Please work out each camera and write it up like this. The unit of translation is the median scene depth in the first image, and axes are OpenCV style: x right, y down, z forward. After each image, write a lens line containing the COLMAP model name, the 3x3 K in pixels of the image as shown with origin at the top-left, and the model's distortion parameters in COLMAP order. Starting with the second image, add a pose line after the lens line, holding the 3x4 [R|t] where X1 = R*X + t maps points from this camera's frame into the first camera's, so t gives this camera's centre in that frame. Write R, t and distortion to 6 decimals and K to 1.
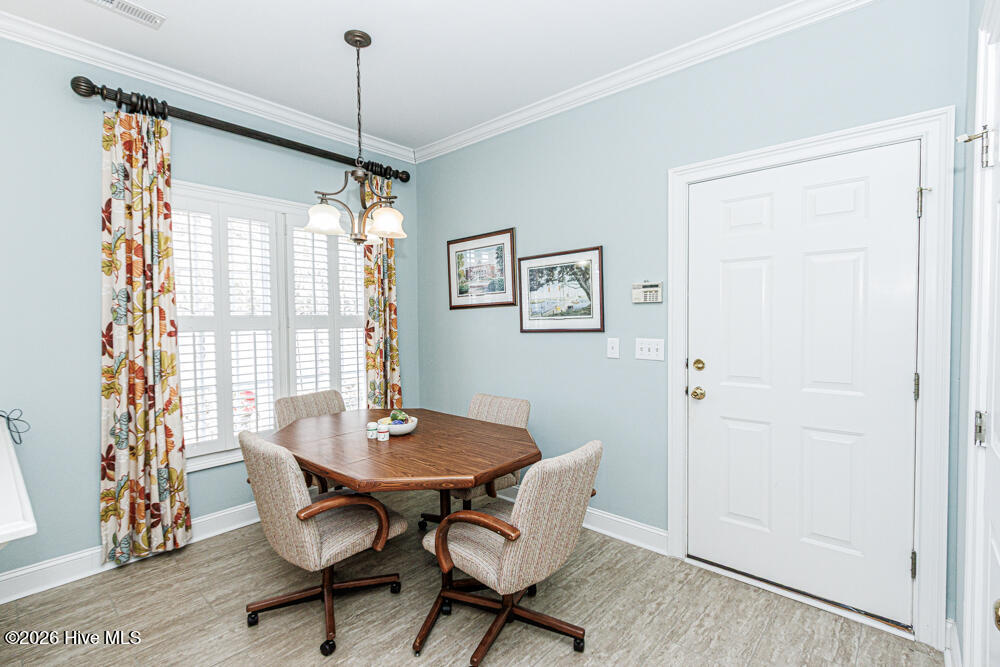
lens RADIAL K [[458.0, 0, 495.7], [0, 458.0, 333.9], [0, 0, 1]] dist [0.002486, 0.000149]
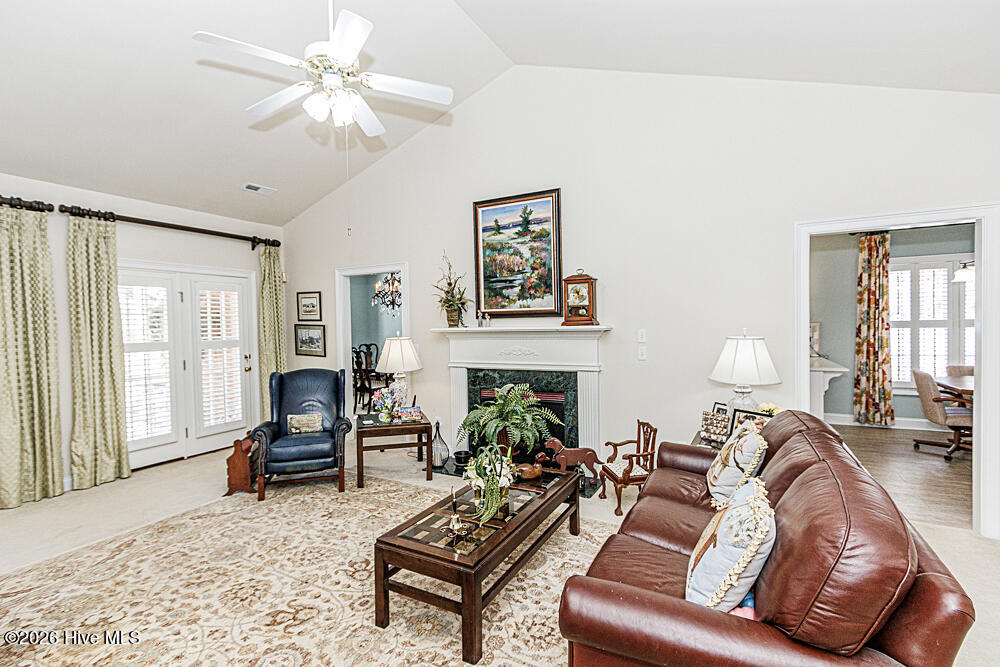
lens RADIAL K [[458.0, 0, 495.1], [0, 458.0, 335.0], [0, 0, 1]] dist [0.002486, 0.000149]
pose [[0.241675, 0.026376, -0.969999, 1.019269], [-0.011924, 0.999636, 0.024211, -0.001312], [0.970284, 0.005715, 0.241901, -1.418813]]
